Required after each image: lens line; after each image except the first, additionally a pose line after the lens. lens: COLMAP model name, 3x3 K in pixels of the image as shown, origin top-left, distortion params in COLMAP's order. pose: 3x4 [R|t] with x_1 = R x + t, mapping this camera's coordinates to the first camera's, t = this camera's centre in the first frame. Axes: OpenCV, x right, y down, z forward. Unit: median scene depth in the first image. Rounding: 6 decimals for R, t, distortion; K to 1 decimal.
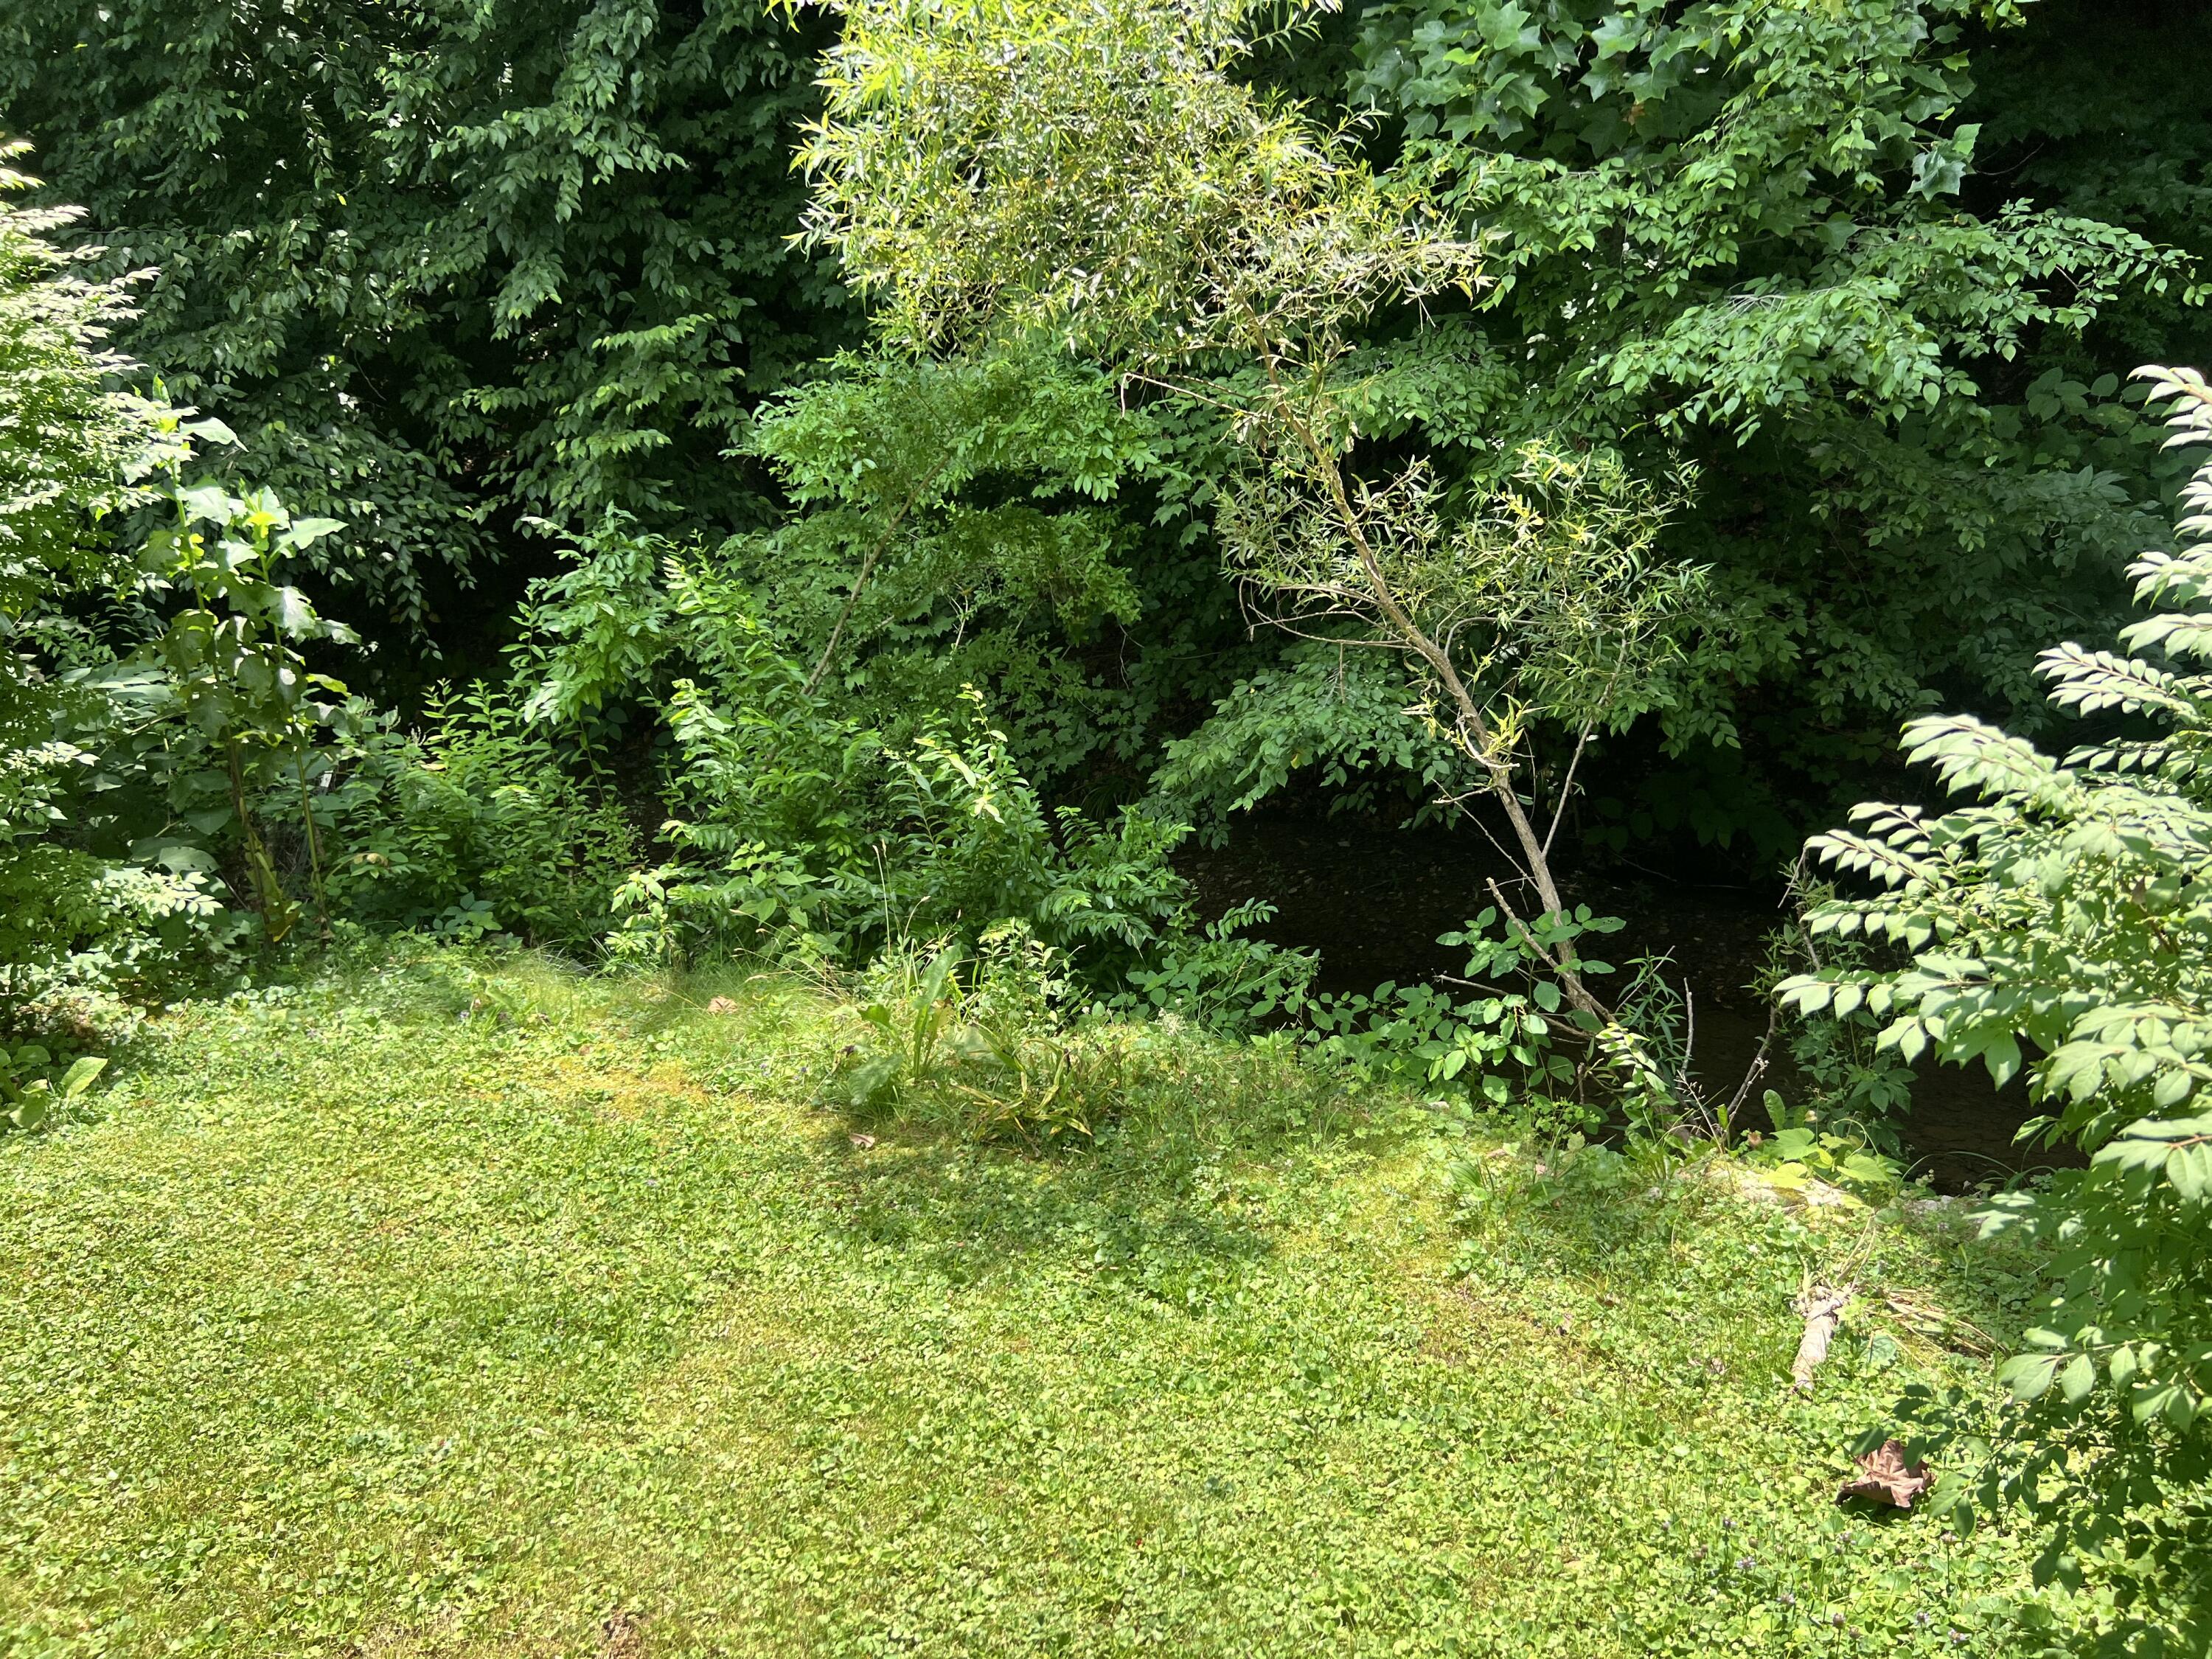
lens RADIAL K [[1671.8, 0, 1109.5], [0, 1671.8, 840.3], [0, 0, 1]] dist [0.049451, -0.056293]
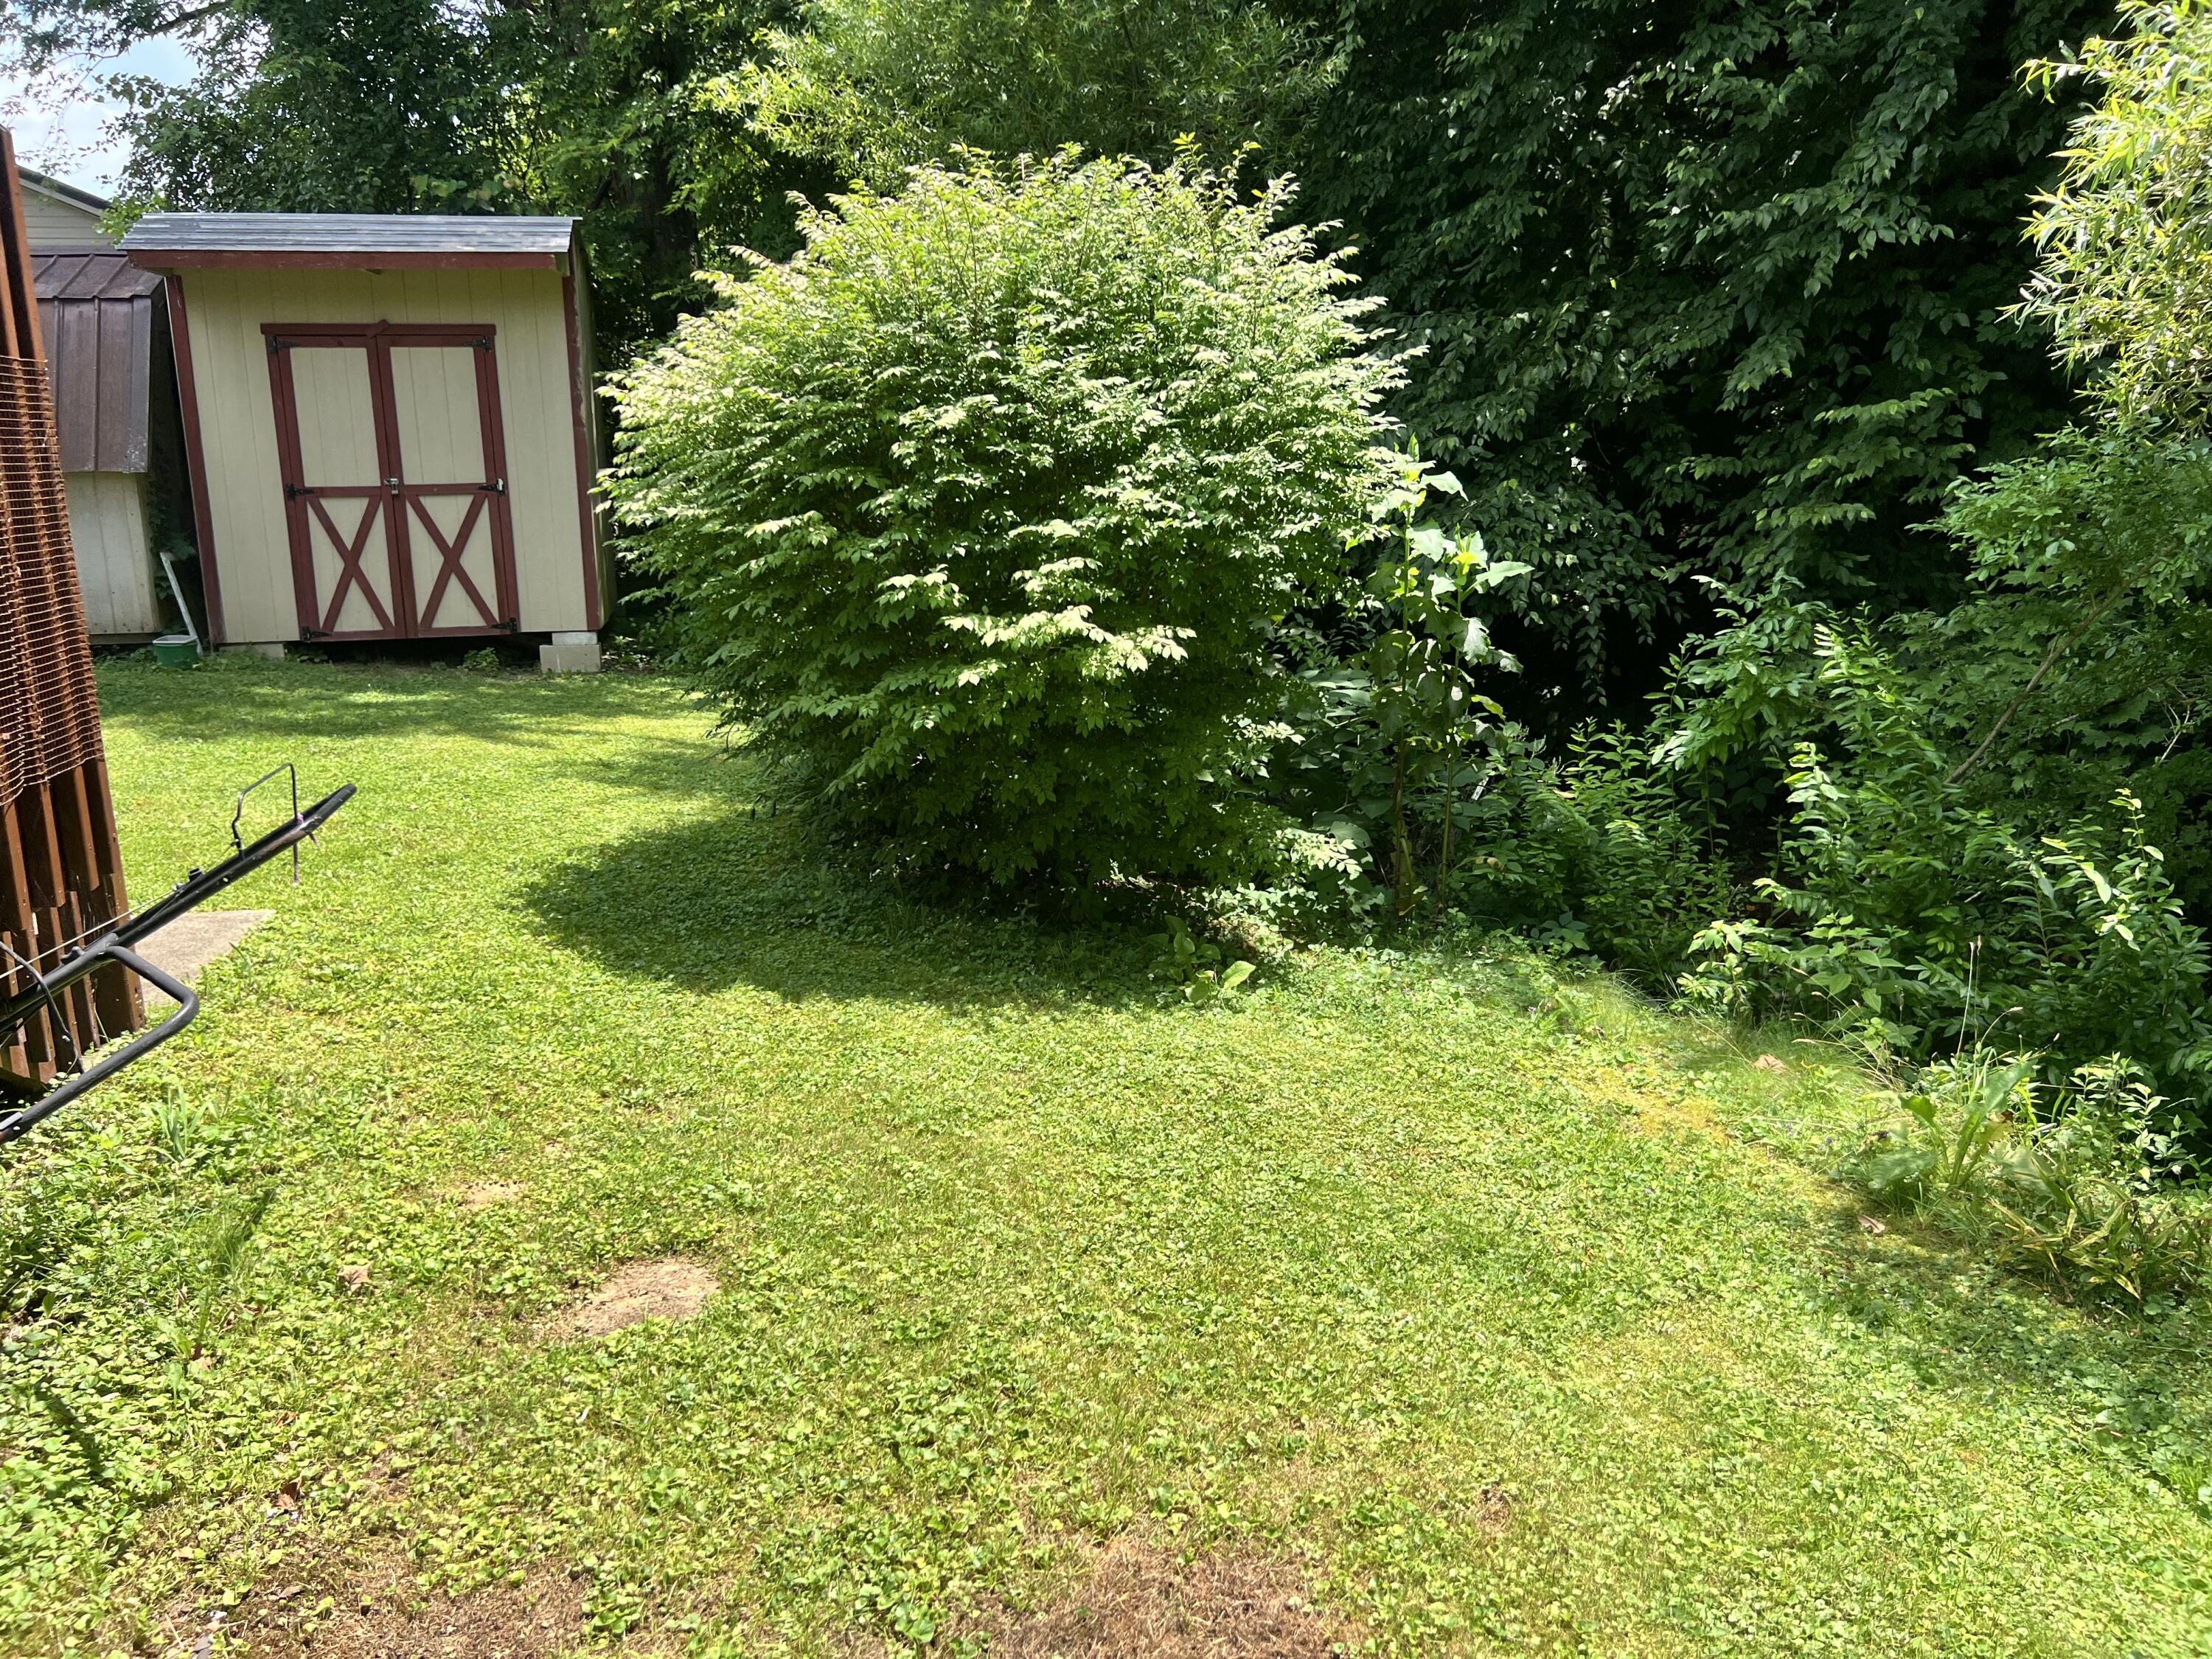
lens RADIAL K [[1671.8, 0, 1094.4], [0, 1671.8, 853.7], [0, 0, 1]] dist [0.049451, -0.056293]
pose [[0.765202, 0.184065, -0.616916, 0.056872], [-0.204262, 0.978159, 0.038487, 0.018050], [0.610526, 0.096562, 0.786087, -0.053967]]
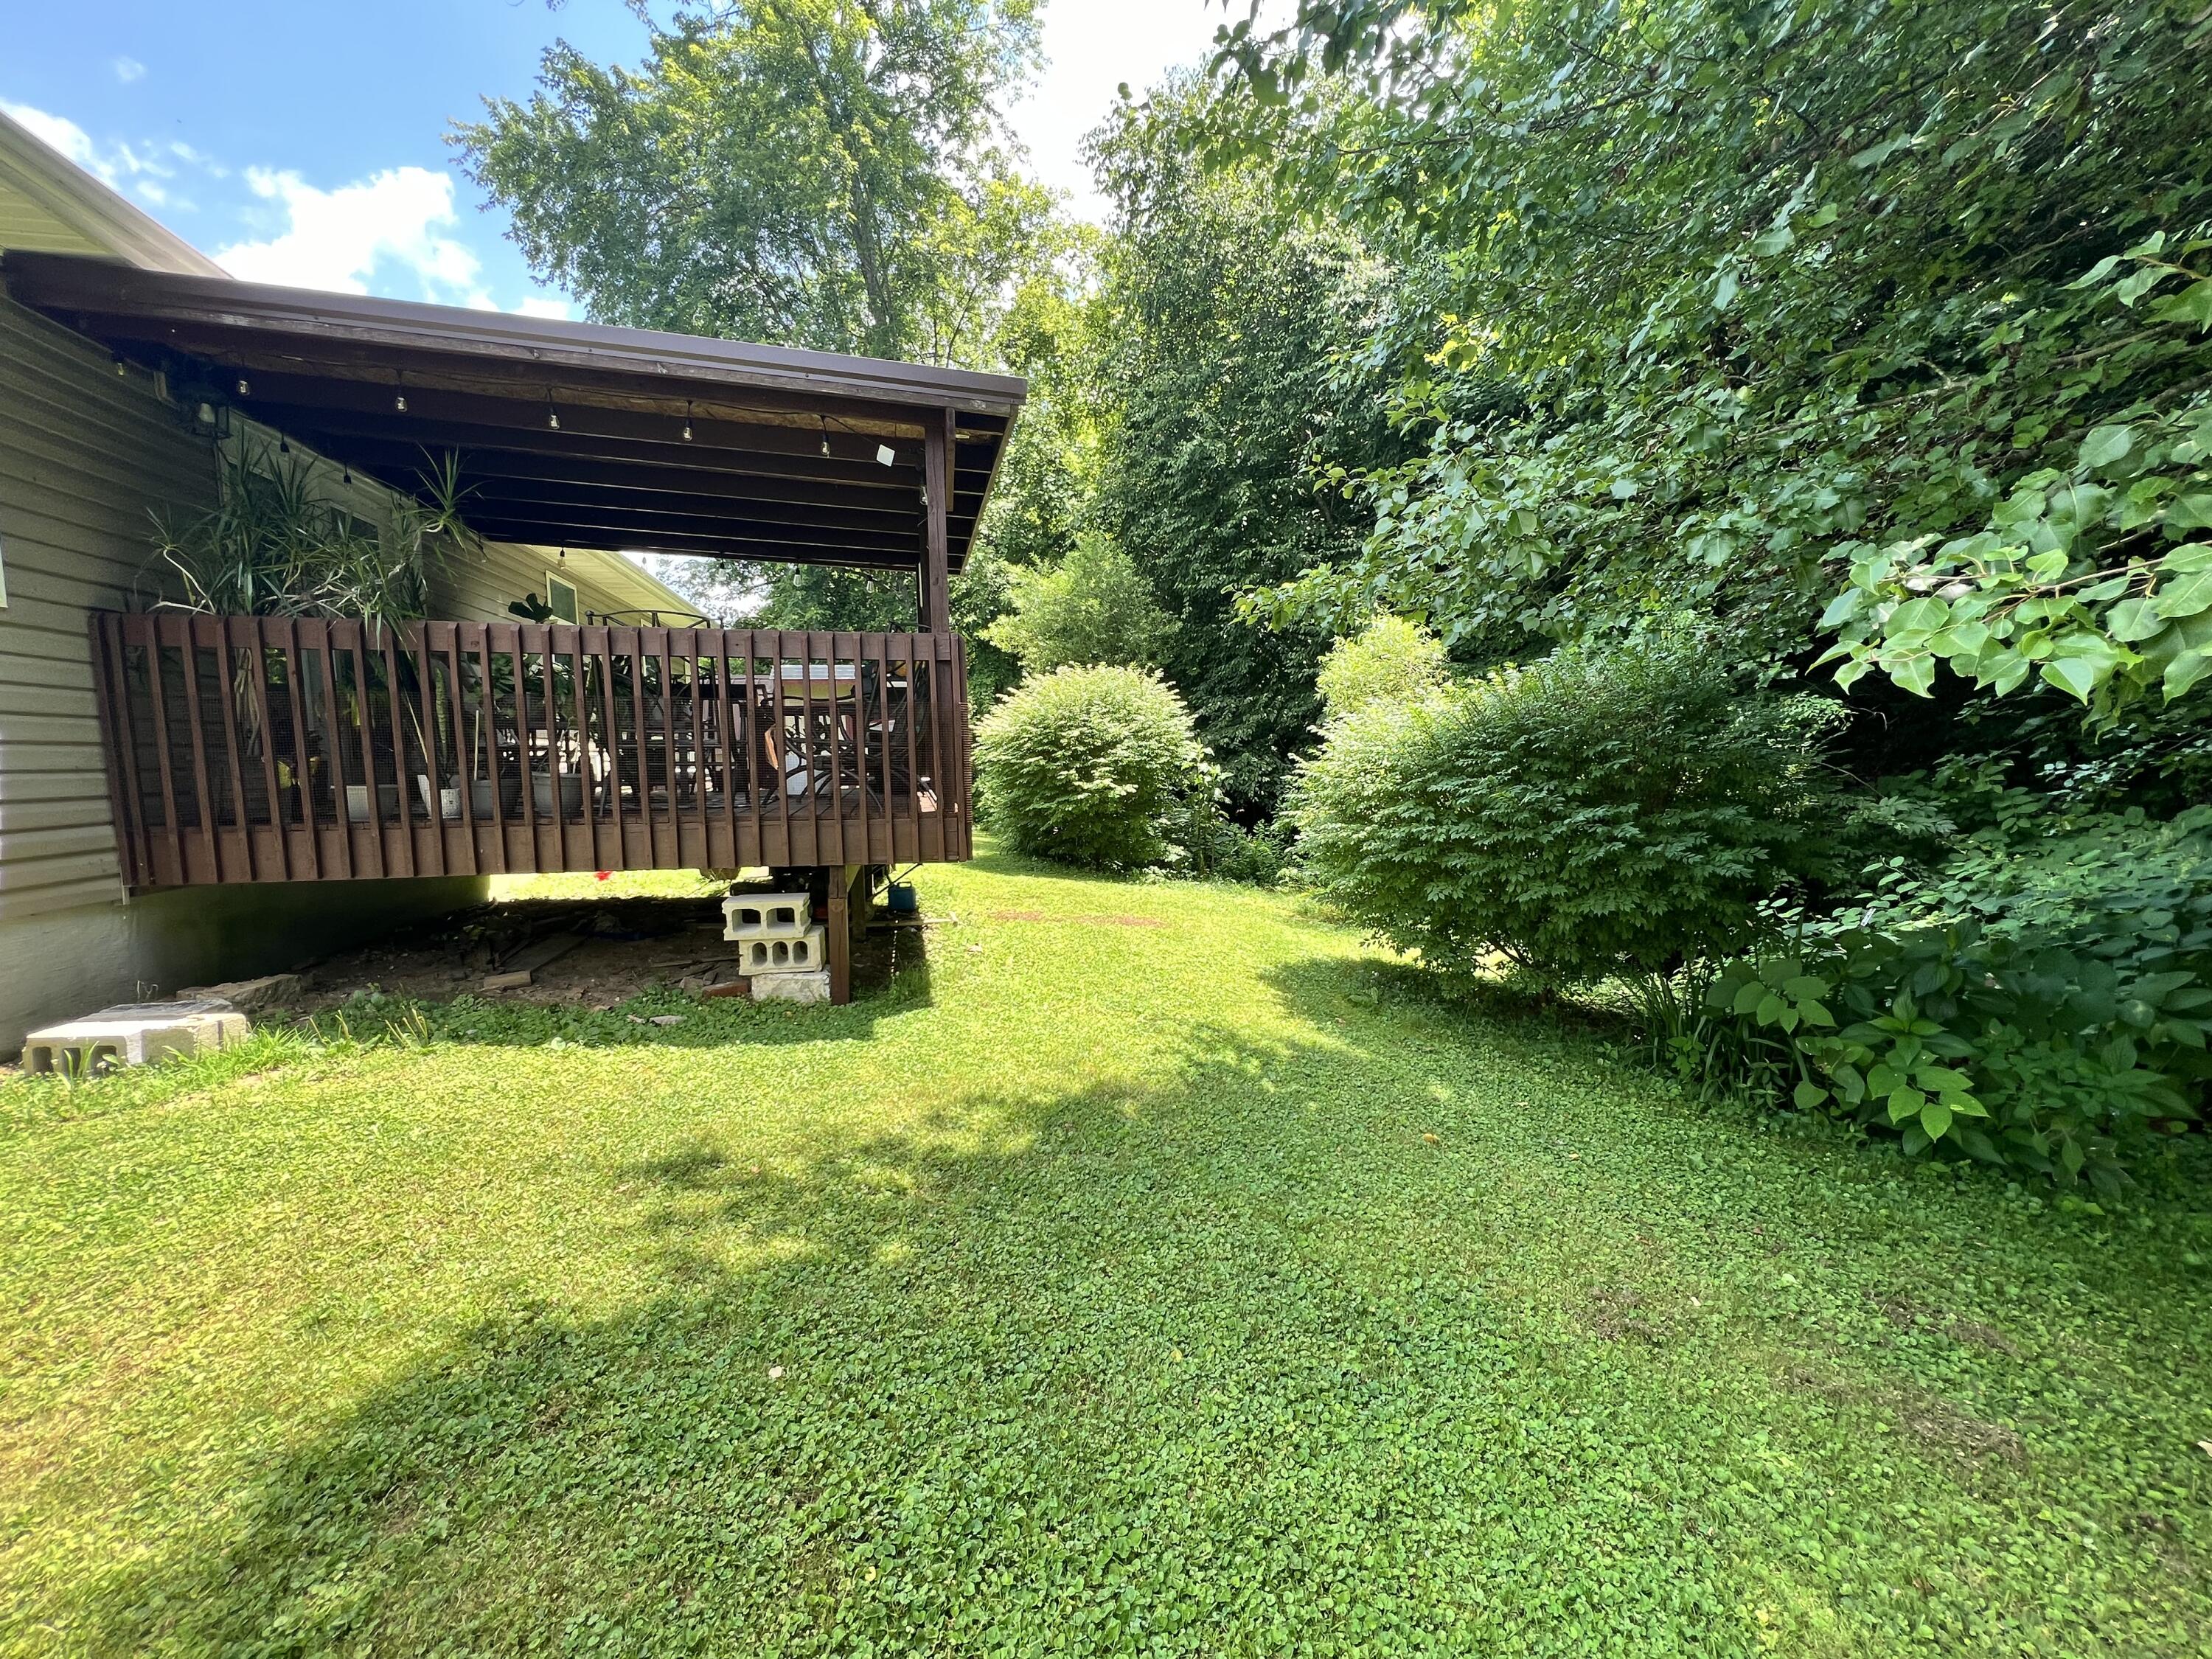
lens RADIAL K [[911.7, 0, 1122.9], [0, 911.7, 832.9], [0, 0, 1]] dist [-0.003622, 0.001041]
pose [[0.790033, 0.085747, -0.607038, 0.689207], [-0.190755, 0.975401, -0.110479, 0.246165], [0.582632, 0.203077, 0.786956, -0.857508]]
